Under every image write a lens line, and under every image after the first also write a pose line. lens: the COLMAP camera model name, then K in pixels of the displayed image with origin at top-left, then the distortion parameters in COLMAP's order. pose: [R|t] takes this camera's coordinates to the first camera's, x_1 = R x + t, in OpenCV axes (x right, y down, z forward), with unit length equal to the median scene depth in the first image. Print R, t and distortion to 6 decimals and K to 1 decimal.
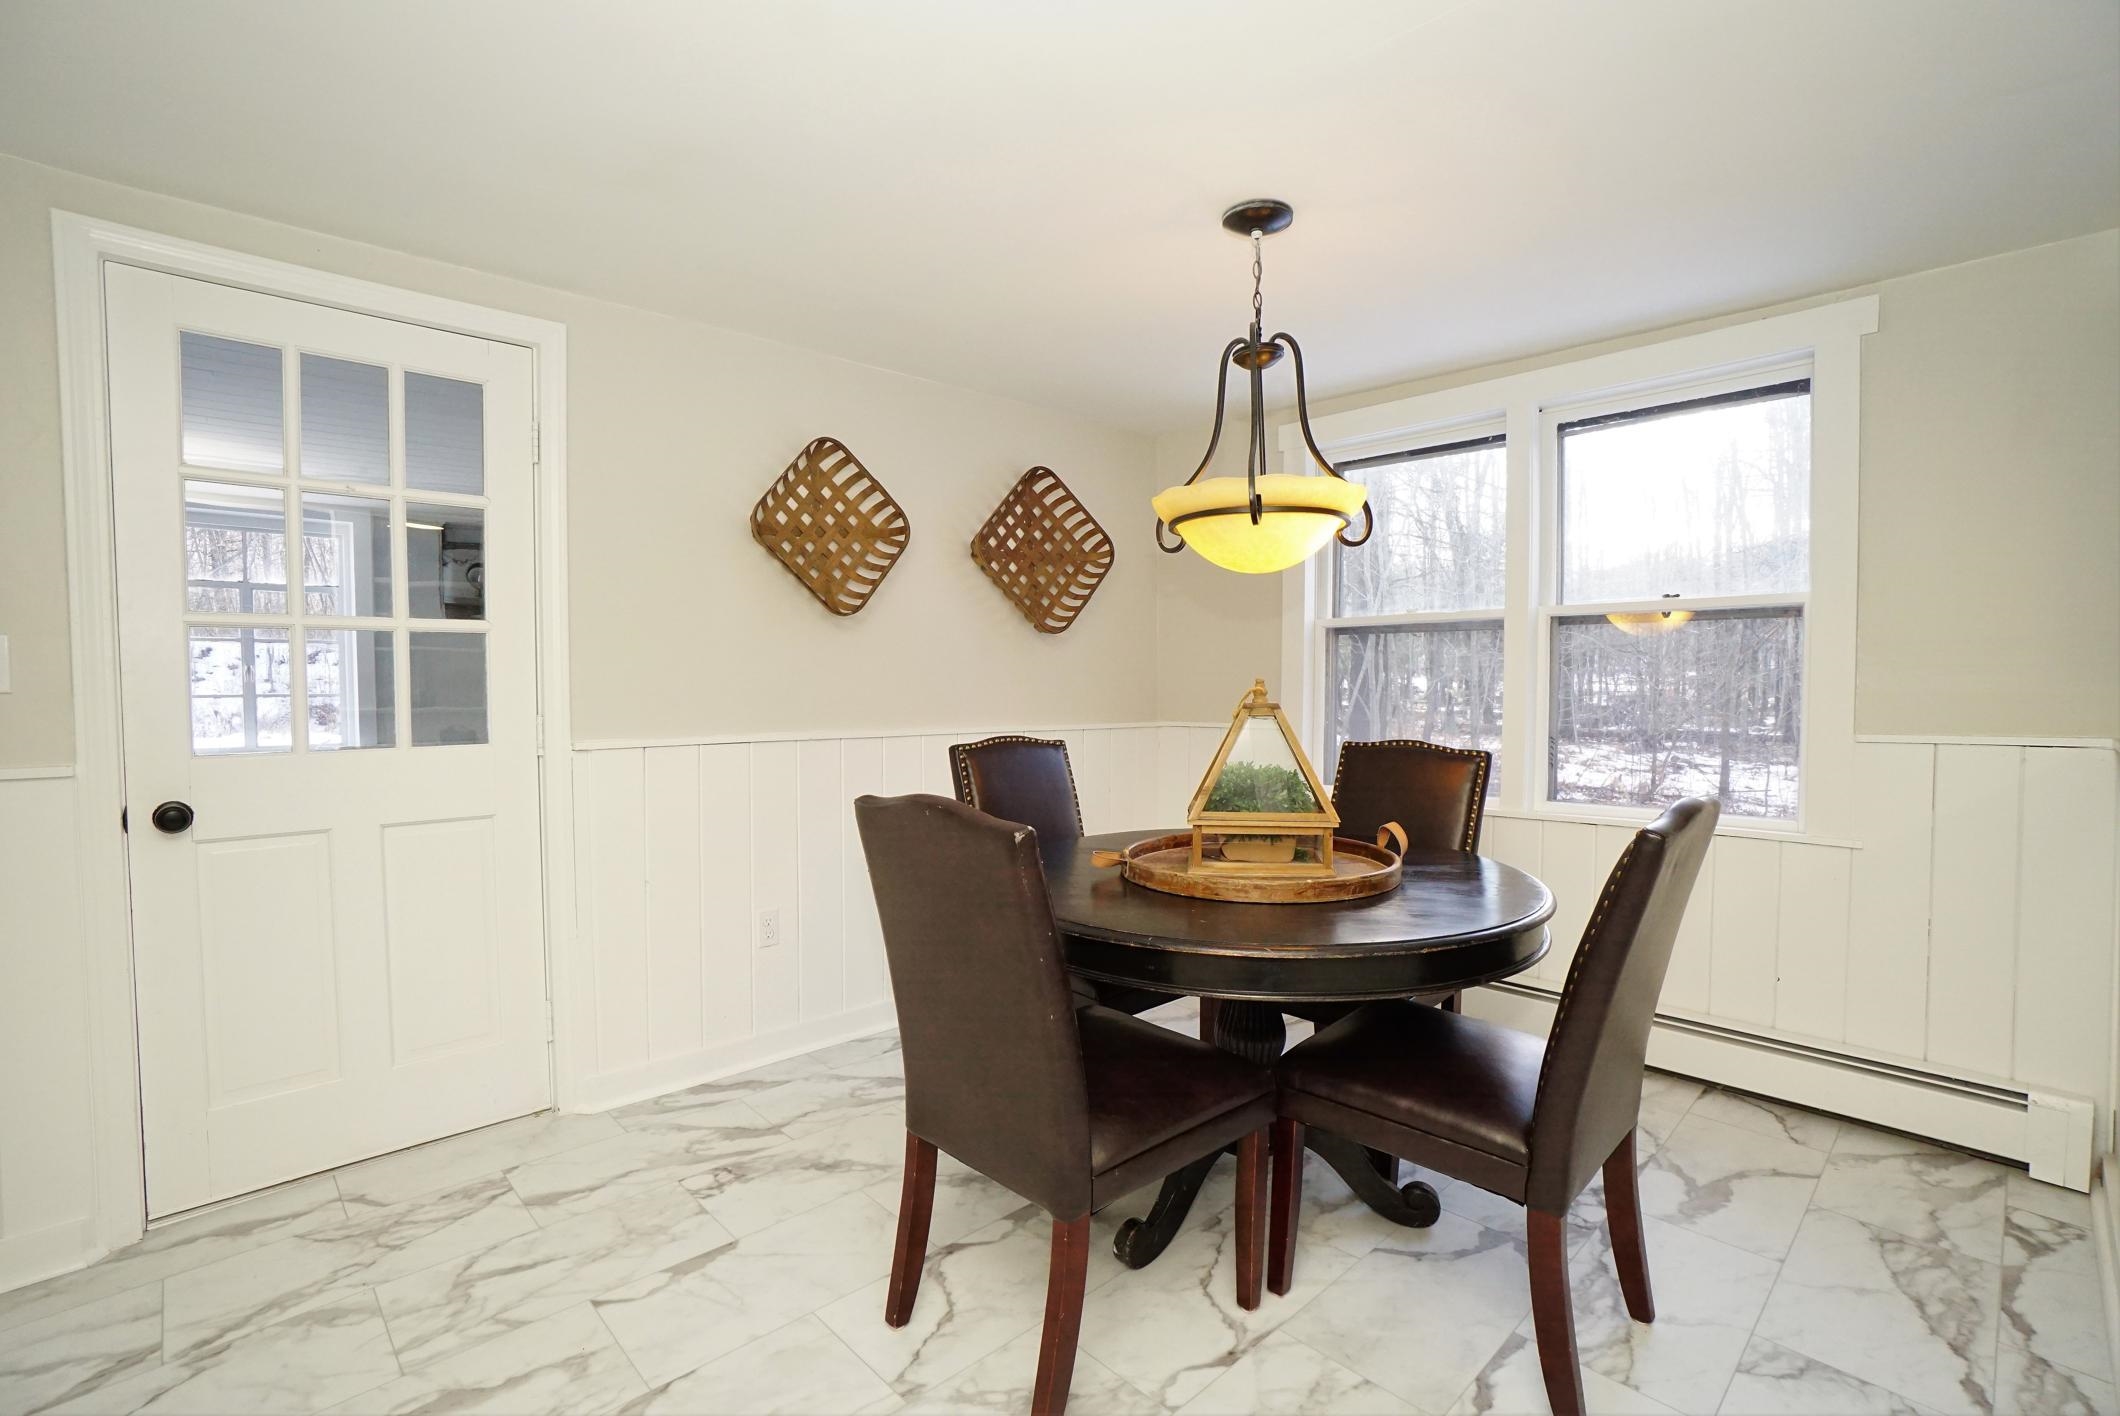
lens RADIAL K [[983.6, 0, 1042.1], [0, 983.6, 726.3], [0, 0, 1]] dist [0.000025, 0.000280]
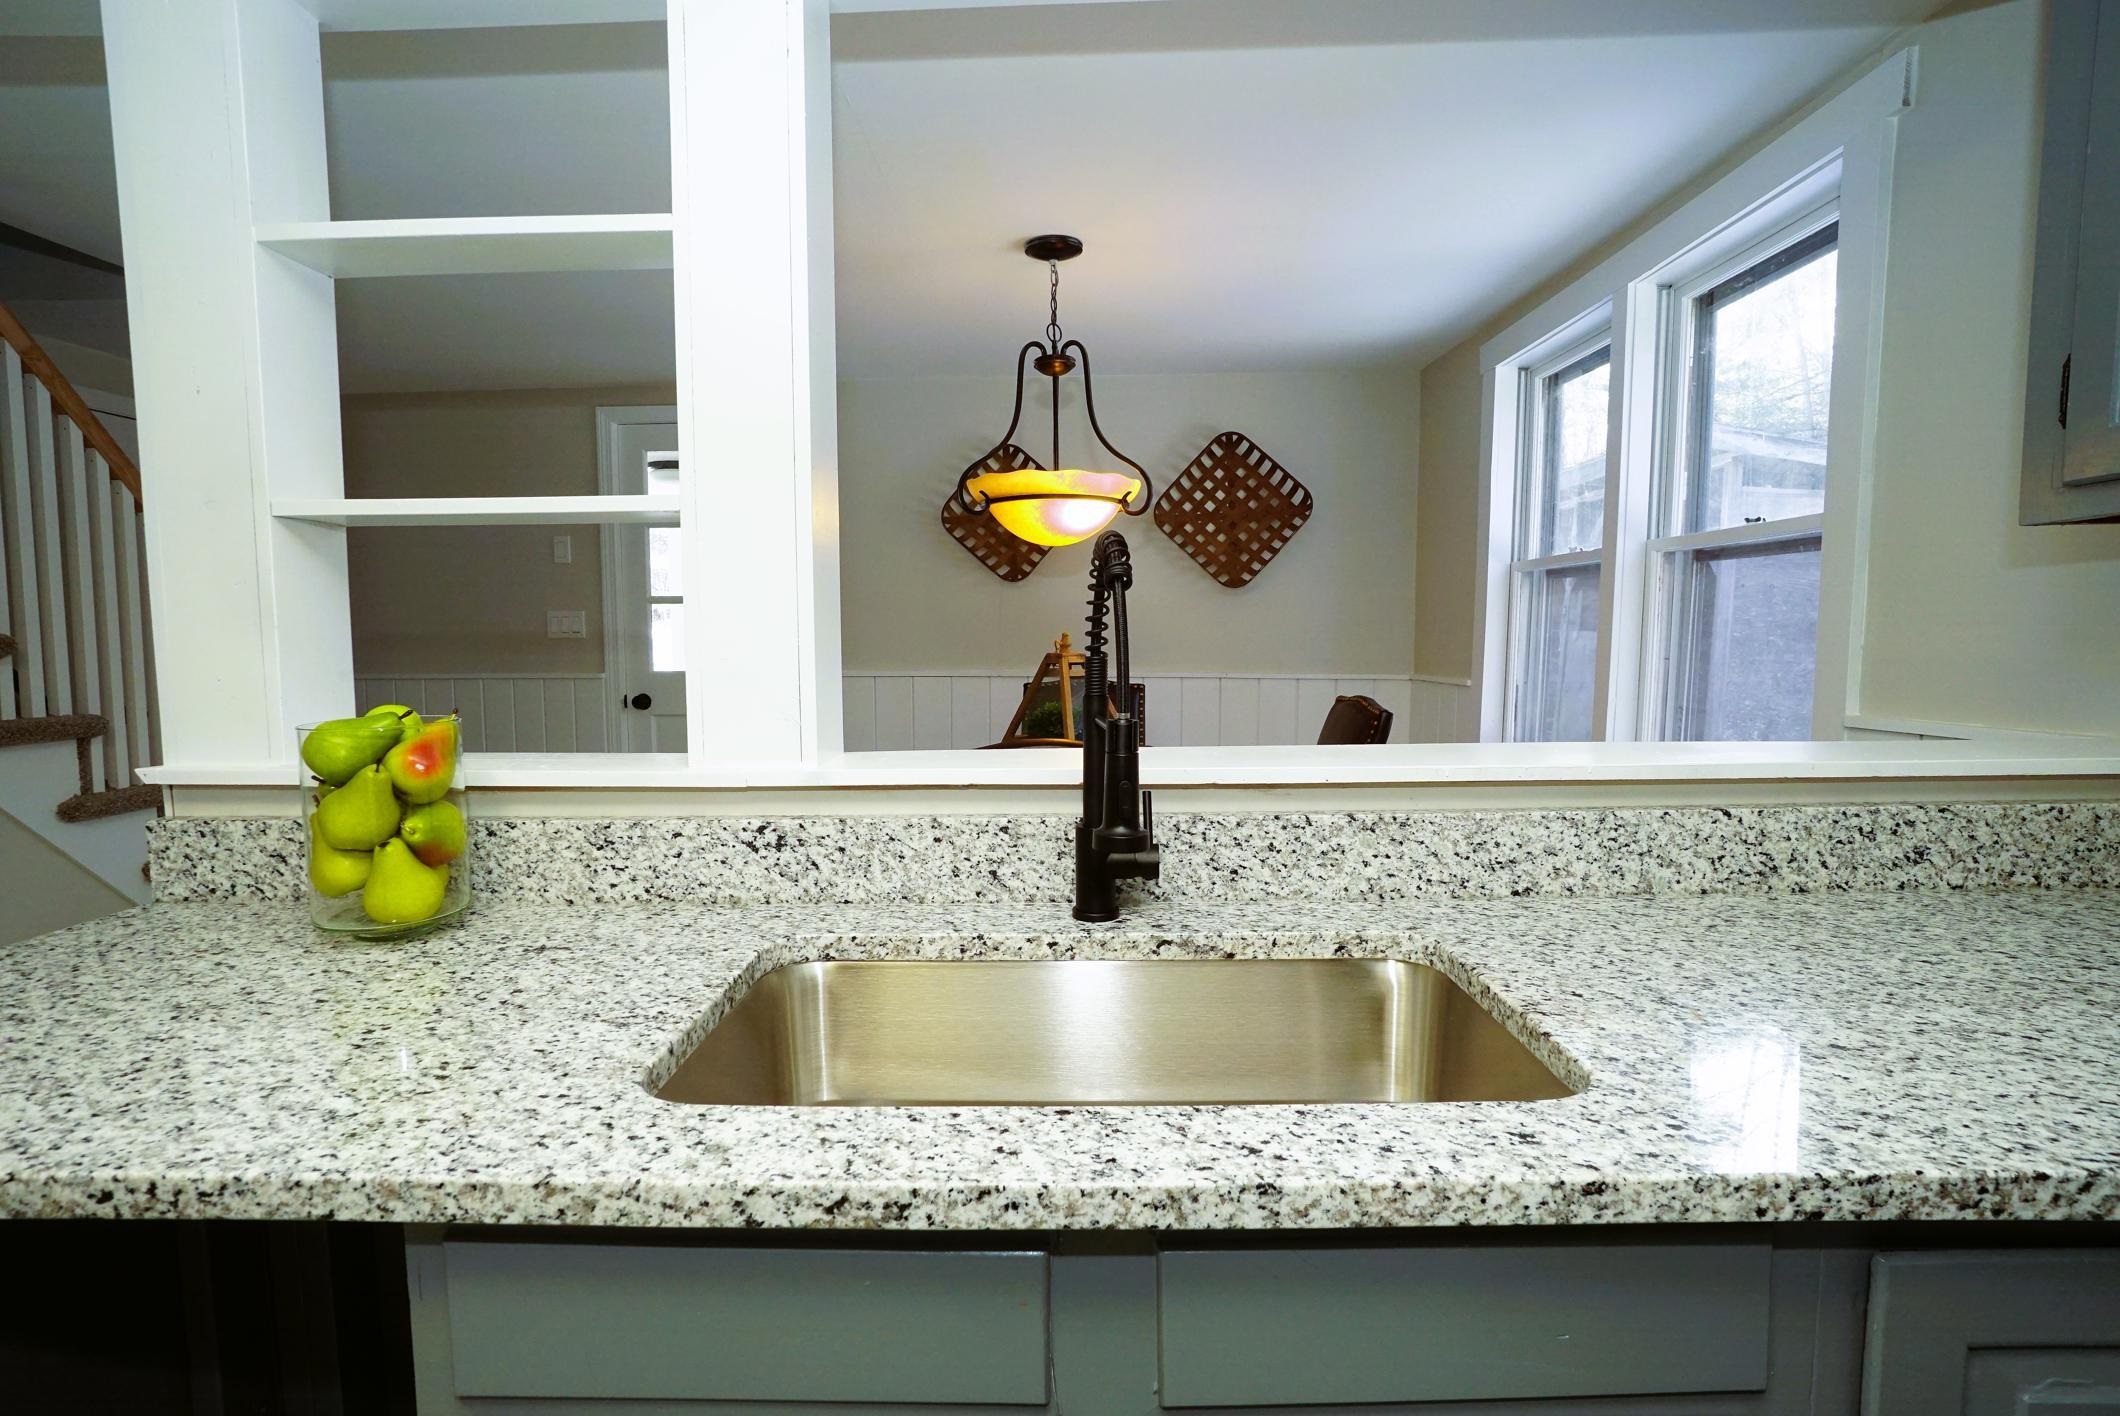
lens RADIAL K [[1025.1, 0, 1046.6], [0, 1025.1, 720.4], [0, 0, 1]] dist [-0.054738, 0.022733]
pose [[0.709913, 0.061358, -0.701612, 0.729069], [-0.028887, 0.997896, 0.058040, -0.009559], [0.703697, -0.020936, 0.710192, 0.069477]]
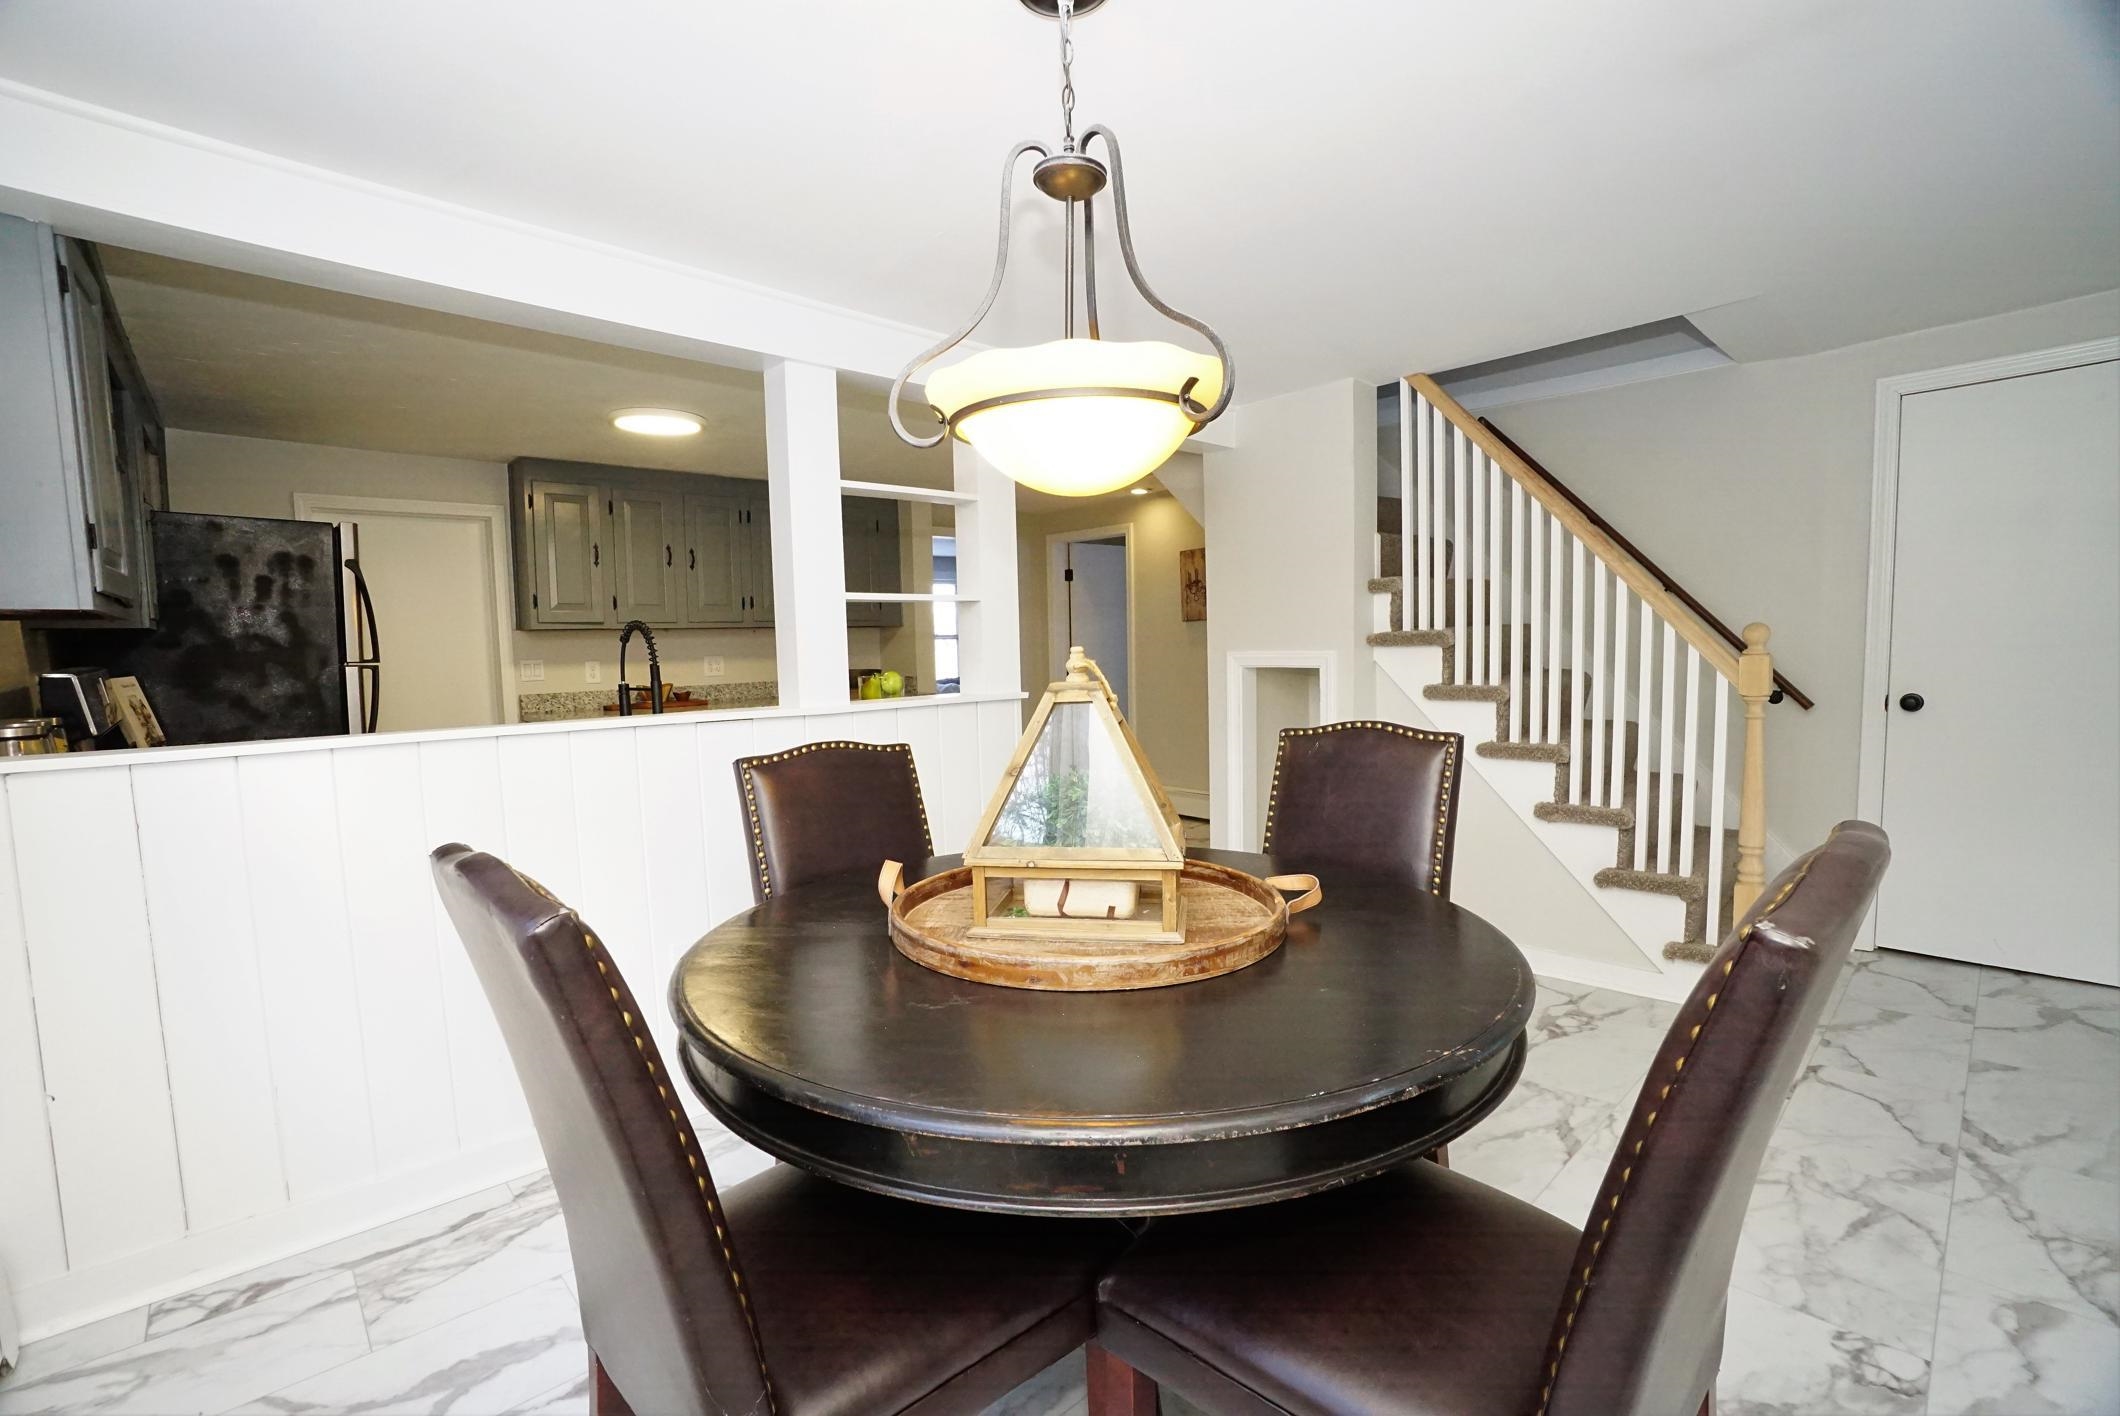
lens RADIAL K [[912.2, 0, 1064.3], [0, 912.2, 722.7], [0, 0, 1]] dist [-0.049672, 0.018638]
pose [[-0.999575, 0.027238, -0.010427, 0.156960], [0.025702, 0.991632, 0.126510, -0.049346], [0.013785, 0.126188, -0.991910, 1.086469]]
